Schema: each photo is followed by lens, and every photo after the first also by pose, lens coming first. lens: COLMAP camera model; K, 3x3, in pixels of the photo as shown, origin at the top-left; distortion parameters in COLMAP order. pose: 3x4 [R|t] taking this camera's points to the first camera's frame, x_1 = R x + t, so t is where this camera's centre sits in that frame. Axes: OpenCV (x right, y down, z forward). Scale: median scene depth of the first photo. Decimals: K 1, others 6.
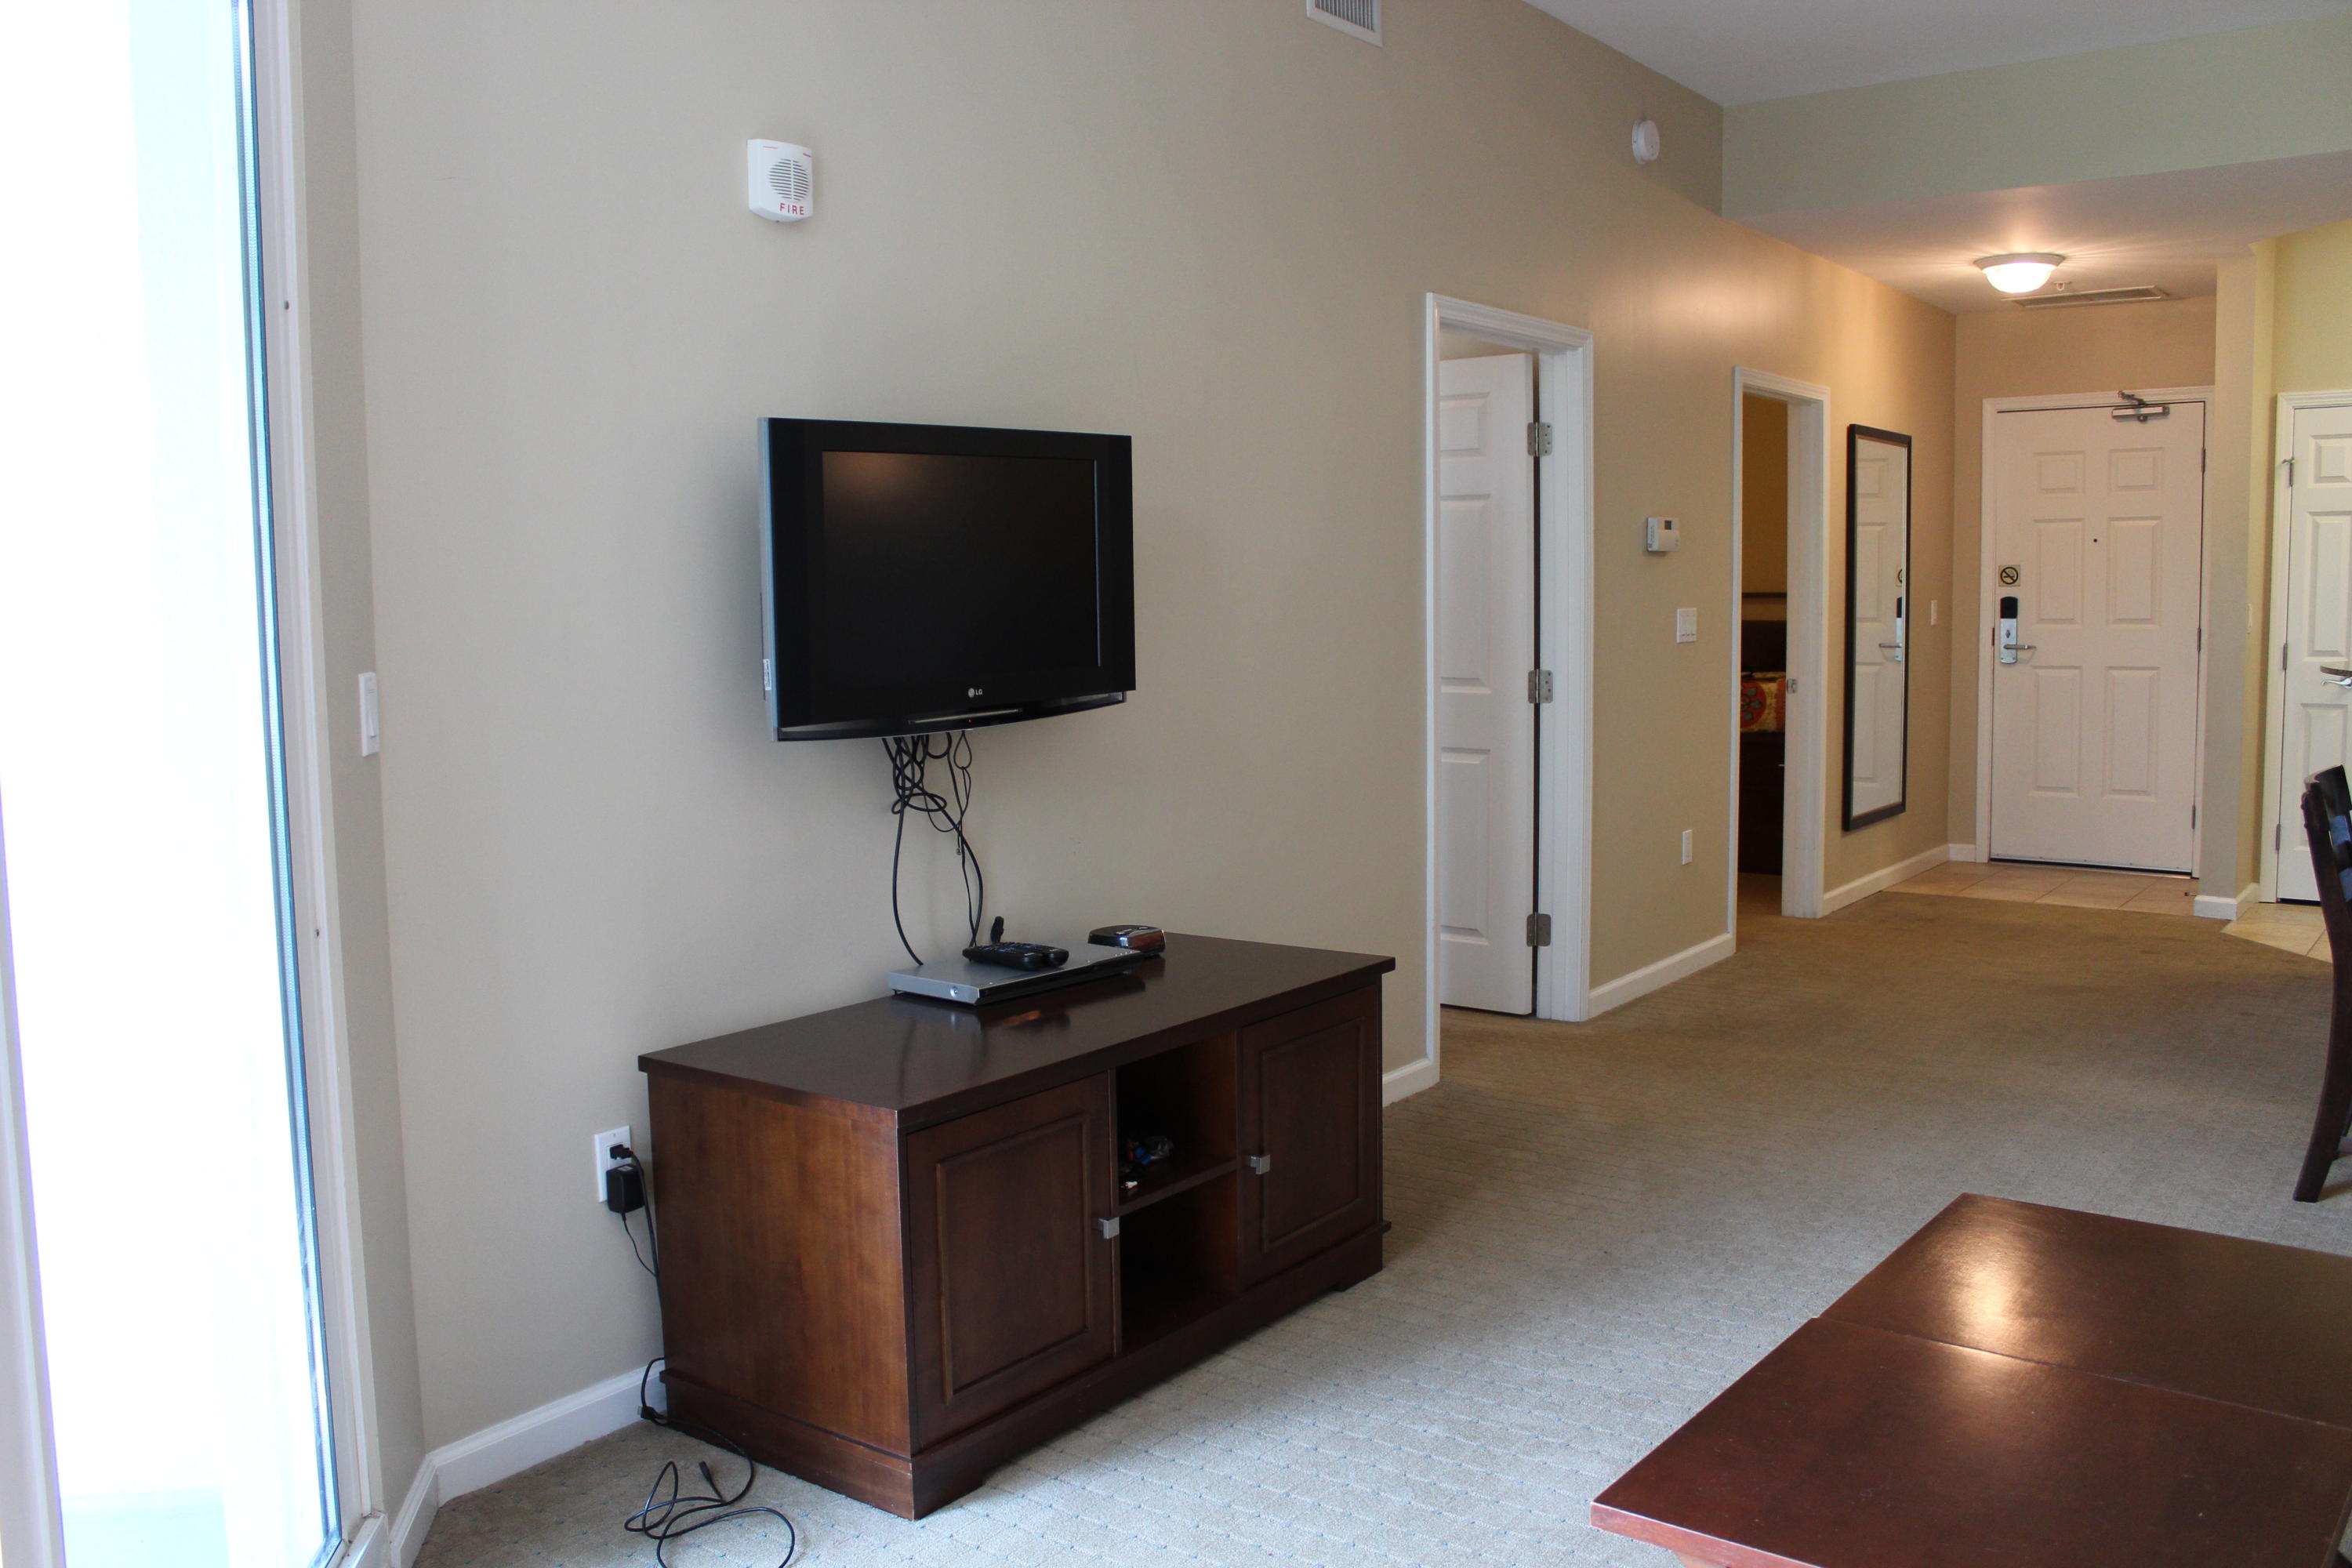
lens RADIAL K [[1968.3, 0, 1176.0], [0, 1968.3, 784.0], [0, 0, 1]] dist [-0.136090, 0.111536]
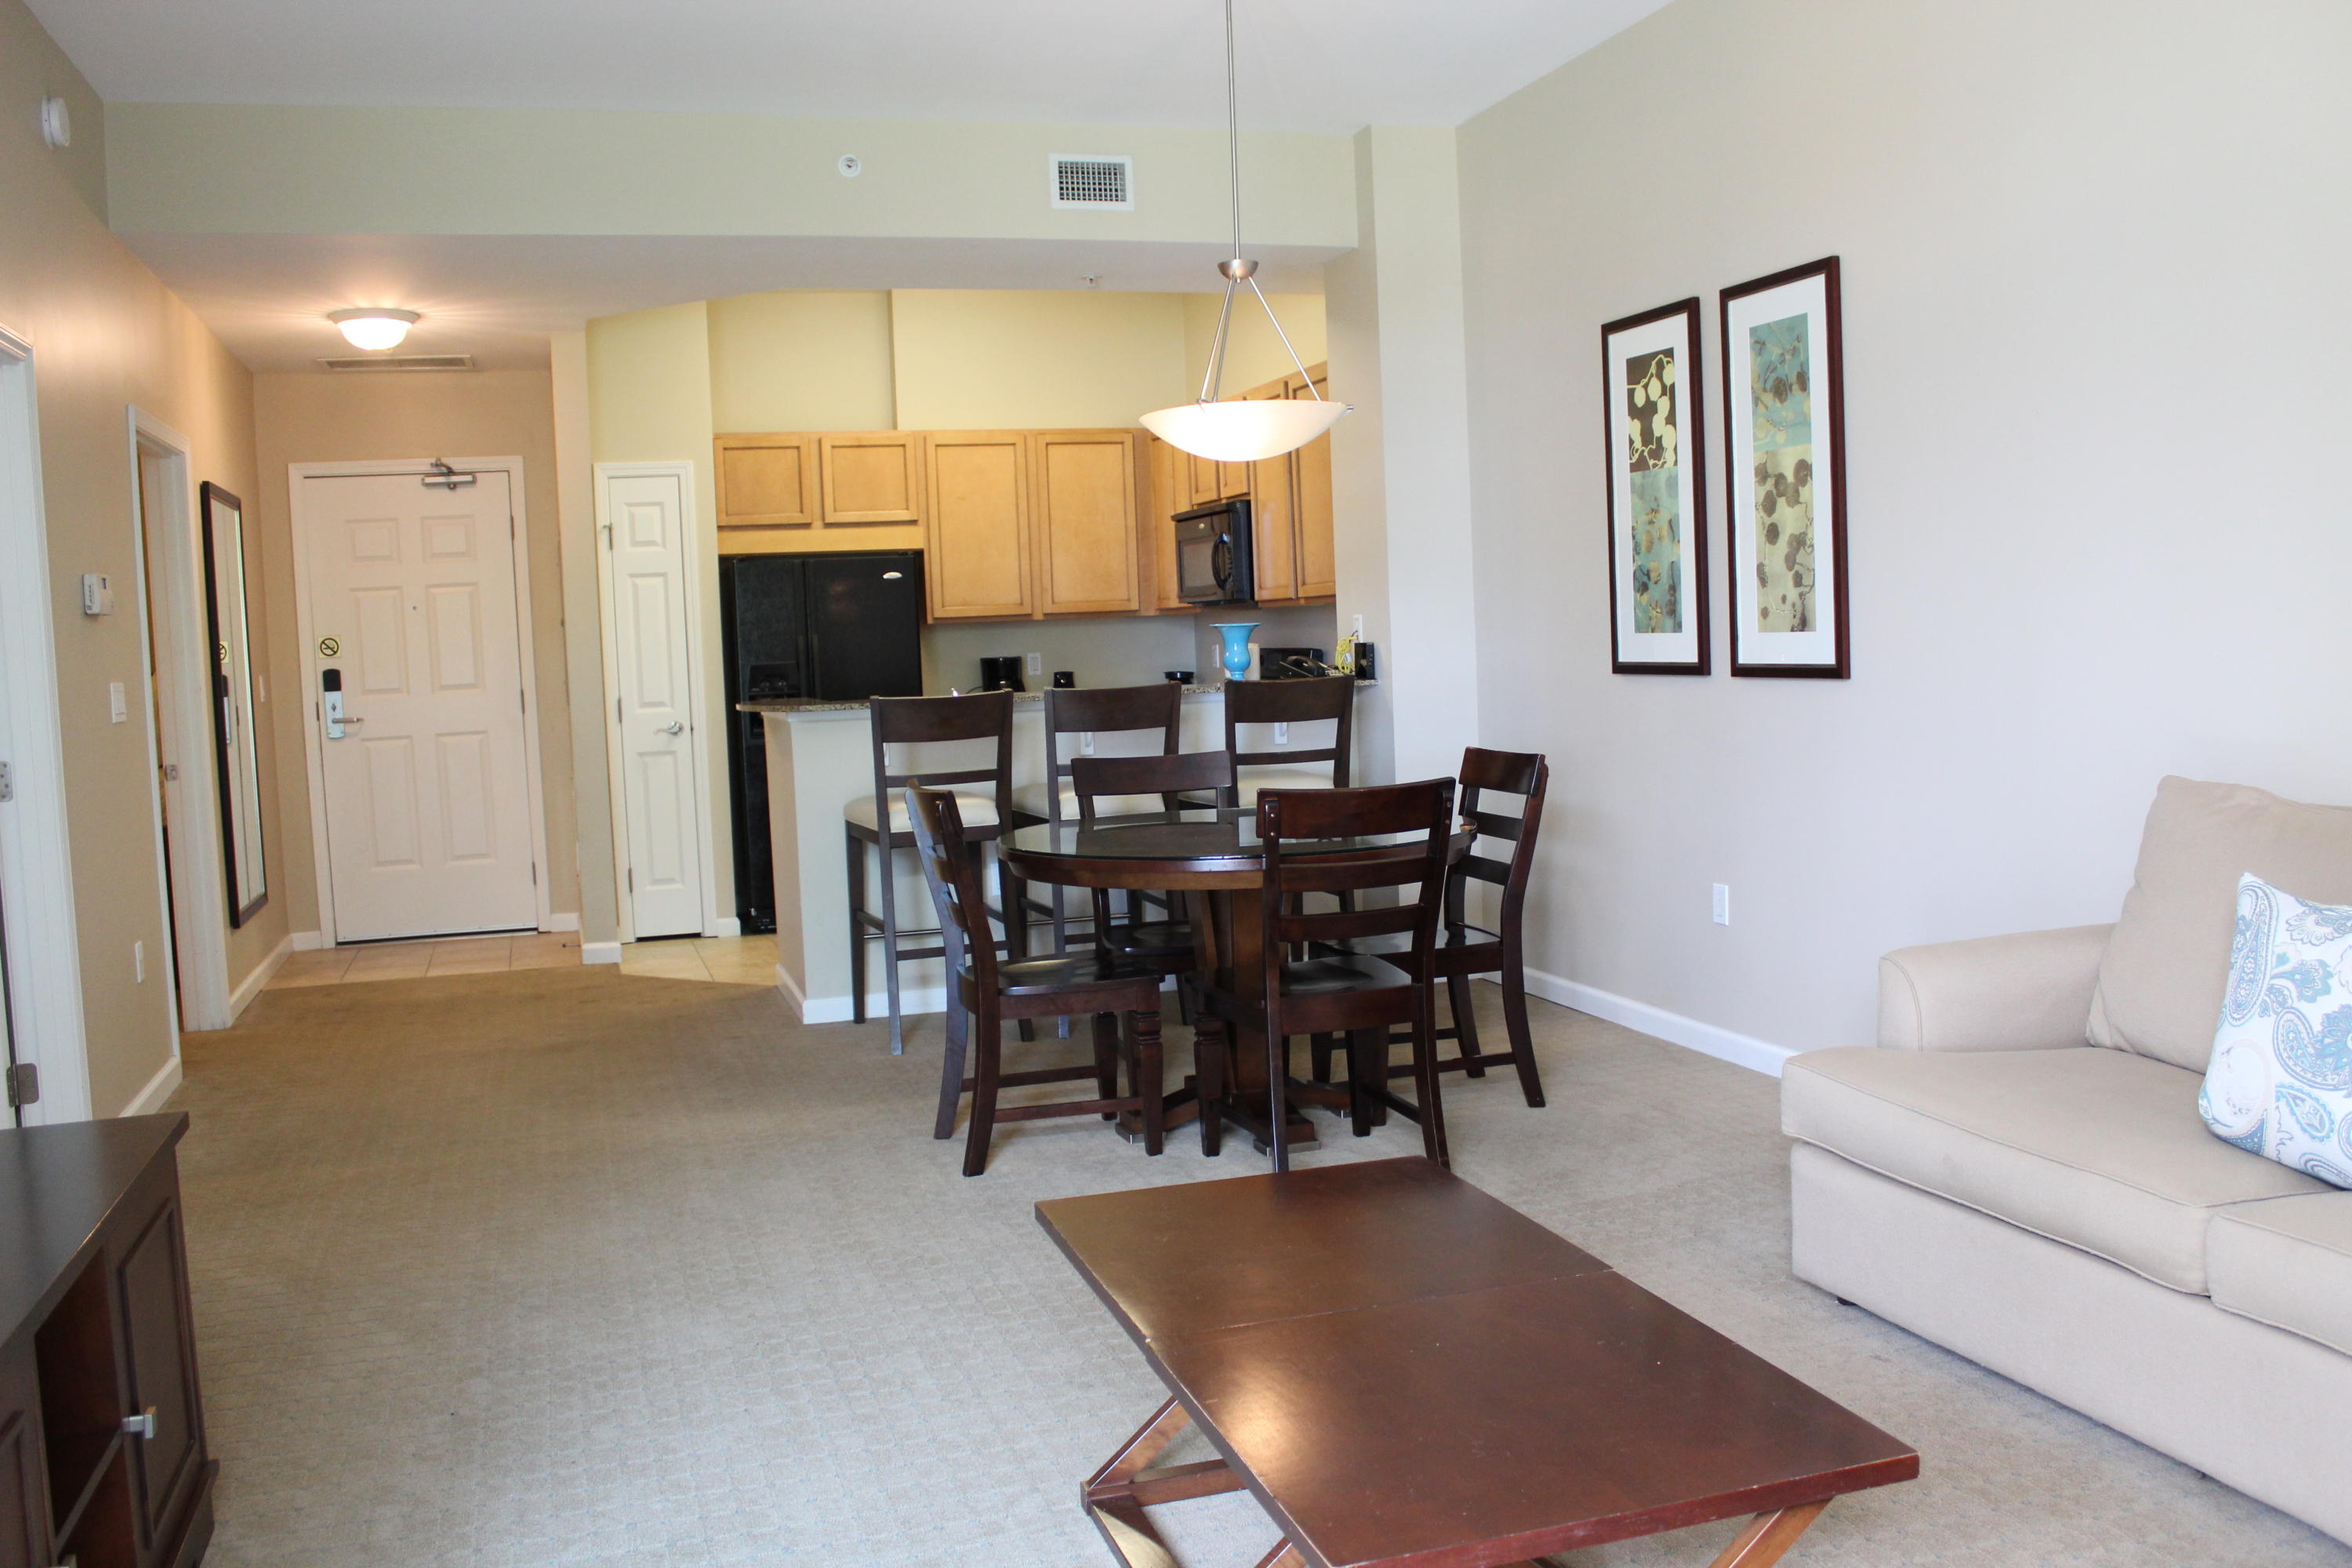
lens RADIAL K [[1968.3, 0, 1176.0], [0, 1968.3, 784.0], [0, 0, 1]] dist [-0.136090, 0.111536]
pose [[0.587259, -0.075476, 0.805872, -0.114306], [0.115668, 0.993250, 0.008735, 0.000221], [-0.801092, 0.088084, 0.592025, 0.113926]]
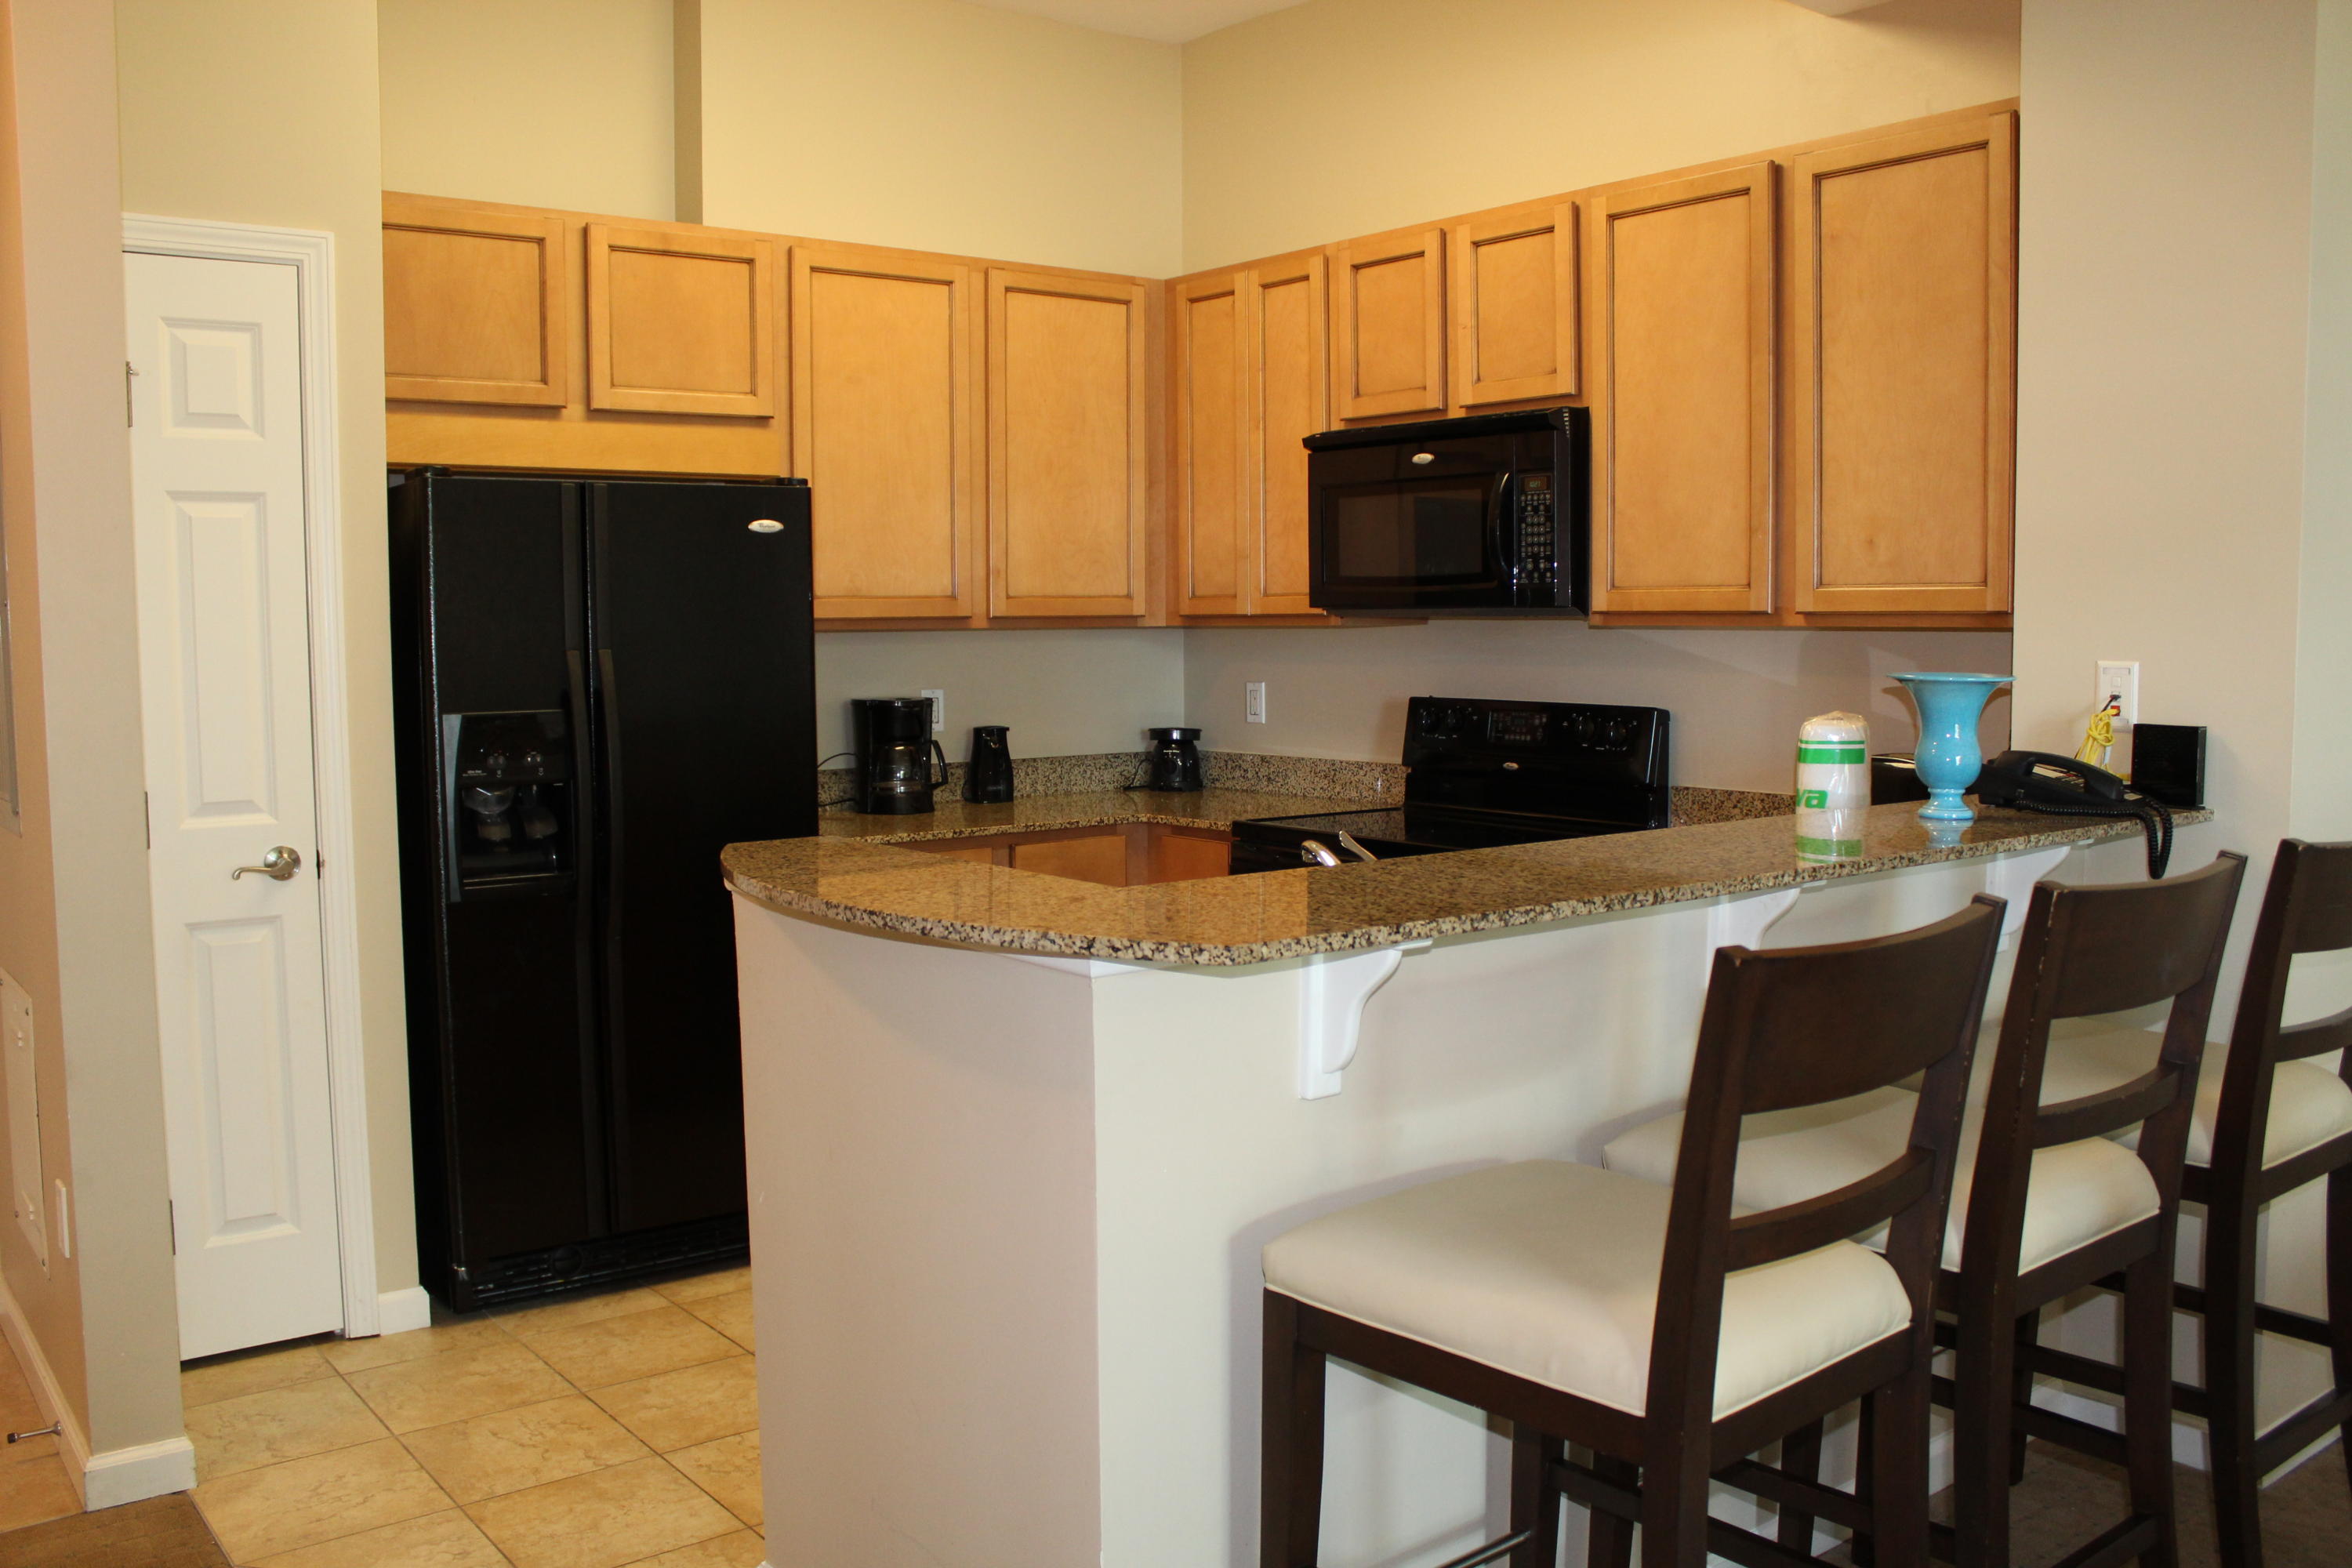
lens RADIAL K [[1968.3, 0, 1176.0], [0, 1968.3, 784.0], [0, 0, 1]] dist [-0.136090, 0.111536]
pose [[0.252631, -0.072949, 0.964809, 0.224495], [0.103439, 0.993475, 0.048031, -0.072981], [-0.962018, 0.087665, 0.258529, 0.666572]]
